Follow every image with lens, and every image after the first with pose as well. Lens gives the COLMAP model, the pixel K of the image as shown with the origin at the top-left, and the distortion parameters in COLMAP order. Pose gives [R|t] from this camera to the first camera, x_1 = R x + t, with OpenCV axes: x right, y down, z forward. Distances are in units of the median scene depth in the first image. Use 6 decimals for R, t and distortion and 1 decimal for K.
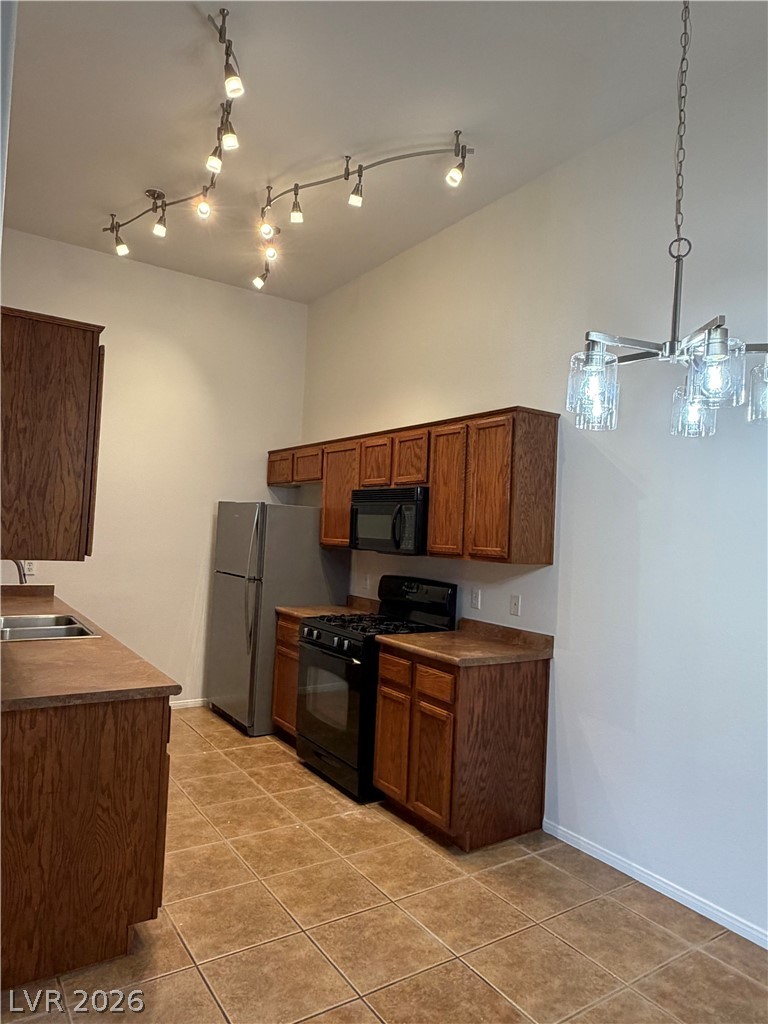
lens RADIAL K [[668.0, 0, 384.0], [0, 668.0, 512.0], [0, 0, 1]] dist [-0.002891, 0.000263]
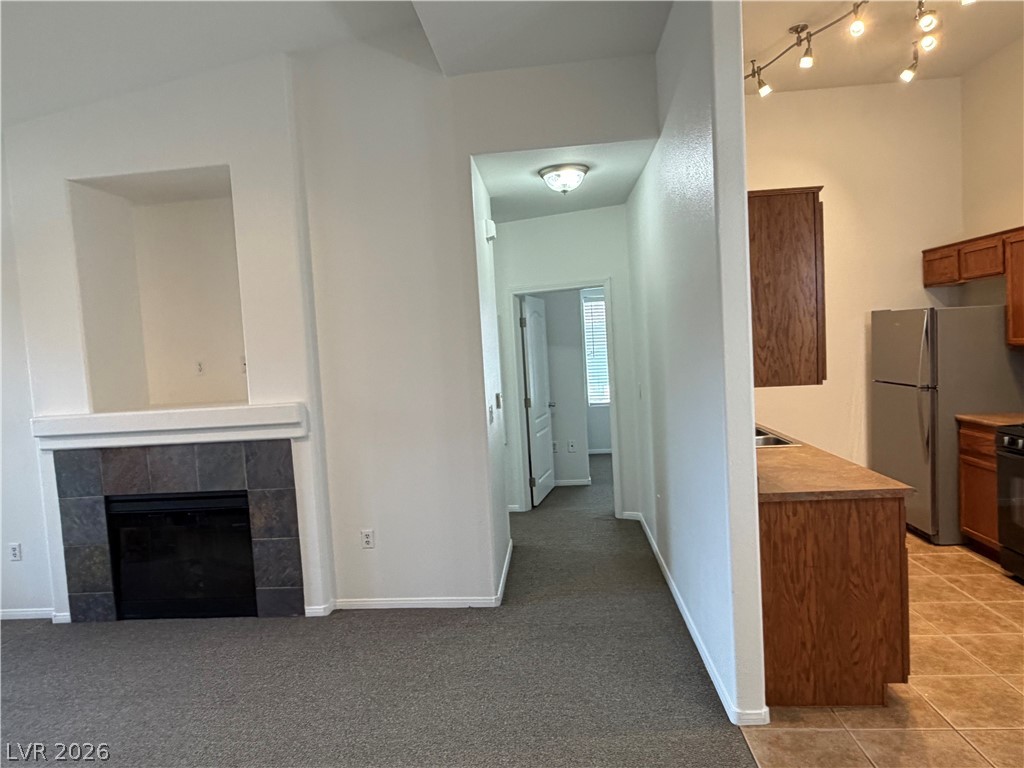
lens RADIAL K [[668.0, 0, 498.4], [0, 668.0, 387.2], [0, 0, 1]] dist [0.001399, -0.000937]
pose [[0.775128, -0.050960, -0.629745, -0.092640], [0.112762, 0.991897, 0.058528, -0.039320], [0.621660, -0.116378, 0.774594, -0.206512]]
